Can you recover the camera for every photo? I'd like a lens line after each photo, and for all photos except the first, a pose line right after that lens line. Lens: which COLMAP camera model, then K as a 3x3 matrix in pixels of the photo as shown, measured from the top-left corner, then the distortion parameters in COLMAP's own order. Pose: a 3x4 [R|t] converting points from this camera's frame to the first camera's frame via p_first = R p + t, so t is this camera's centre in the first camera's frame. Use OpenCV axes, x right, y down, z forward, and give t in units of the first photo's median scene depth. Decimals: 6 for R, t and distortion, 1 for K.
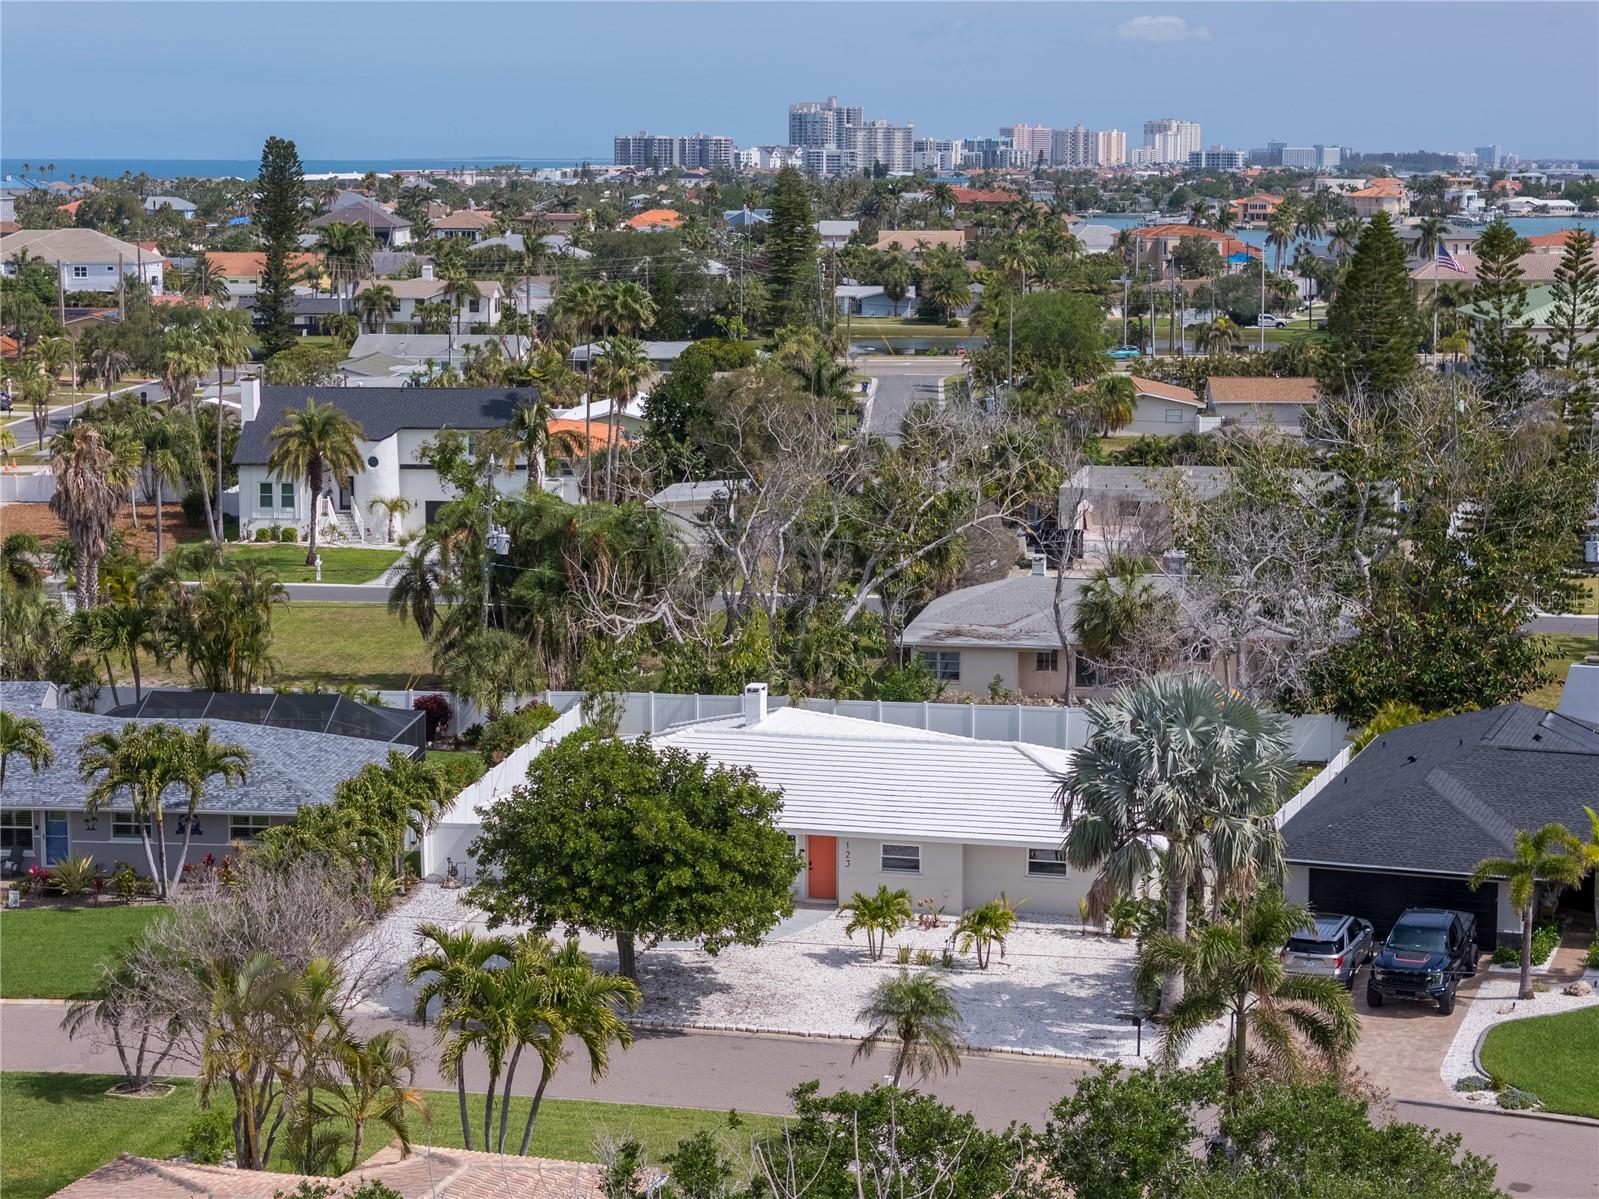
lens RADIAL K [[3214.7, 0, 799.5], [0, 3214.7, 599.5], [0, 0, 1]] dist [-0.046267, 0.165064]
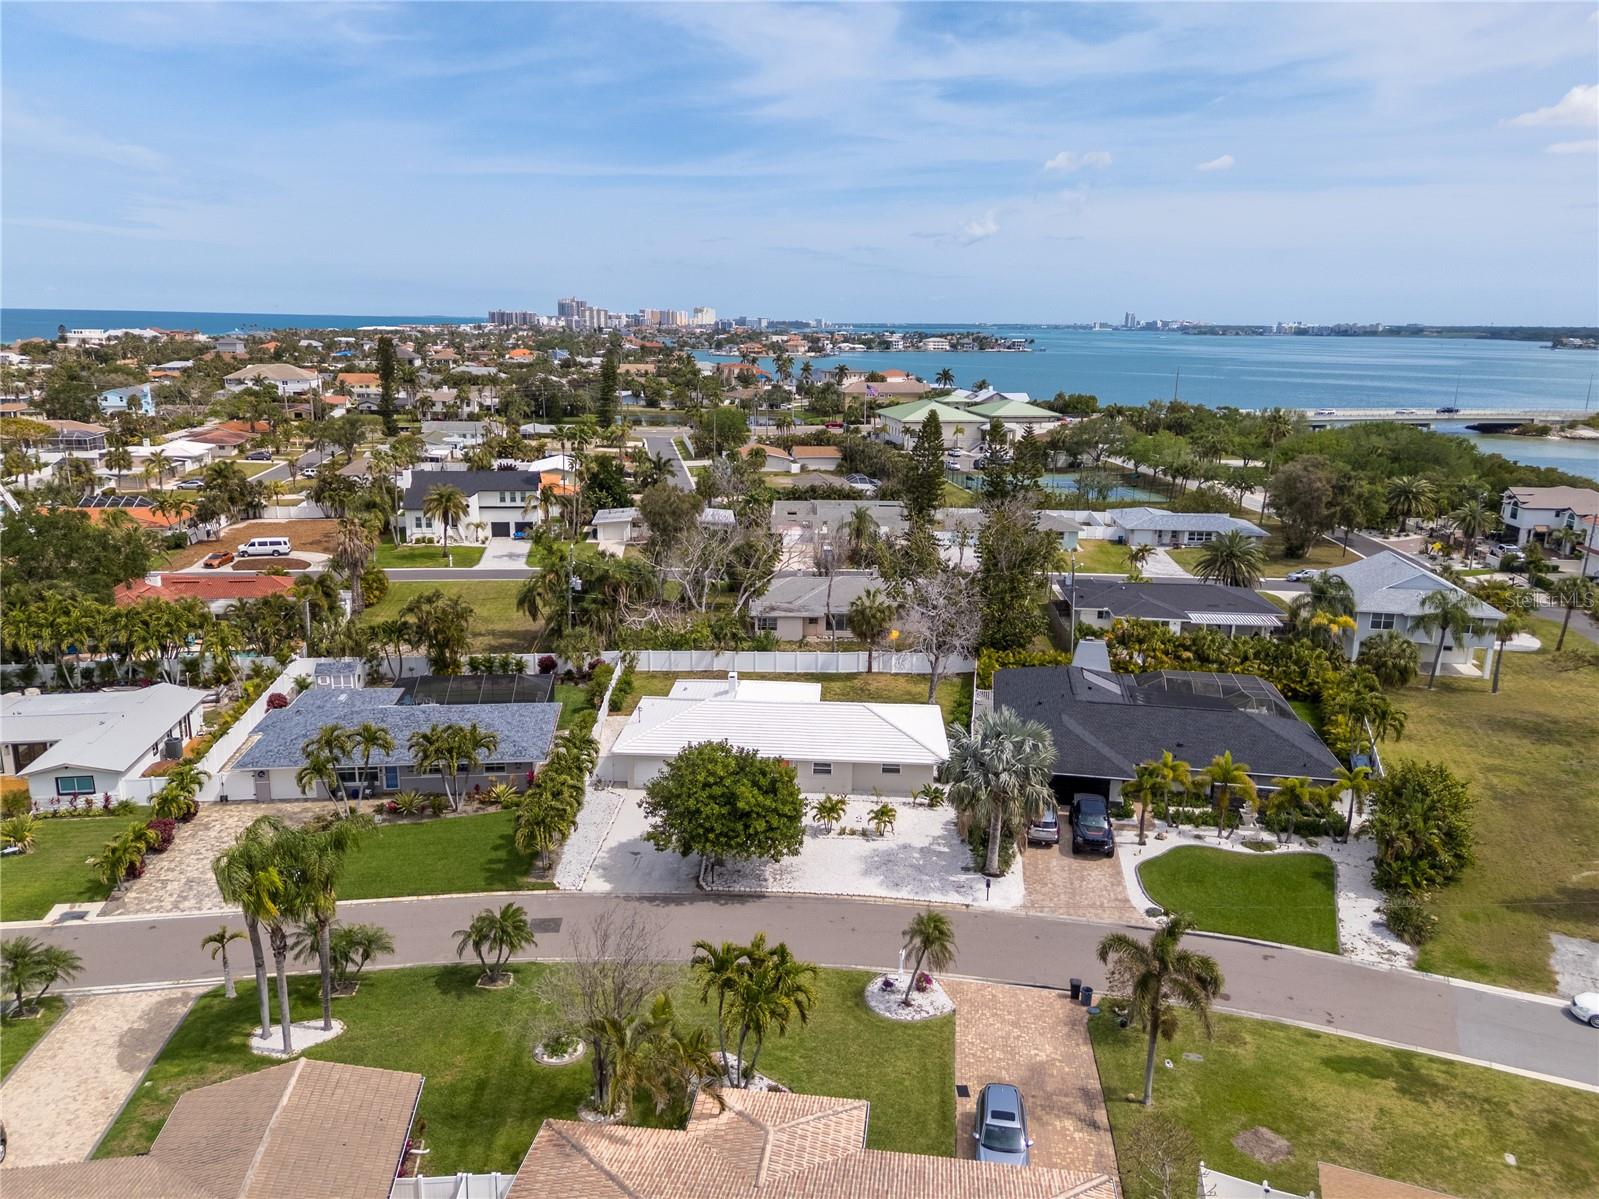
lens RADIAL K [[1164.1, 0, 799.5], [0, 1164.1, 599.5], [0, 0, 1]] dist [0.050224, -0.000449]
pose [[0.978783, -0.035480, 0.201803, -0.072699], [0.014666, 0.994499, 0.103716, -0.059805], [-0.204373, -0.098556, 0.973919, 0.145216]]
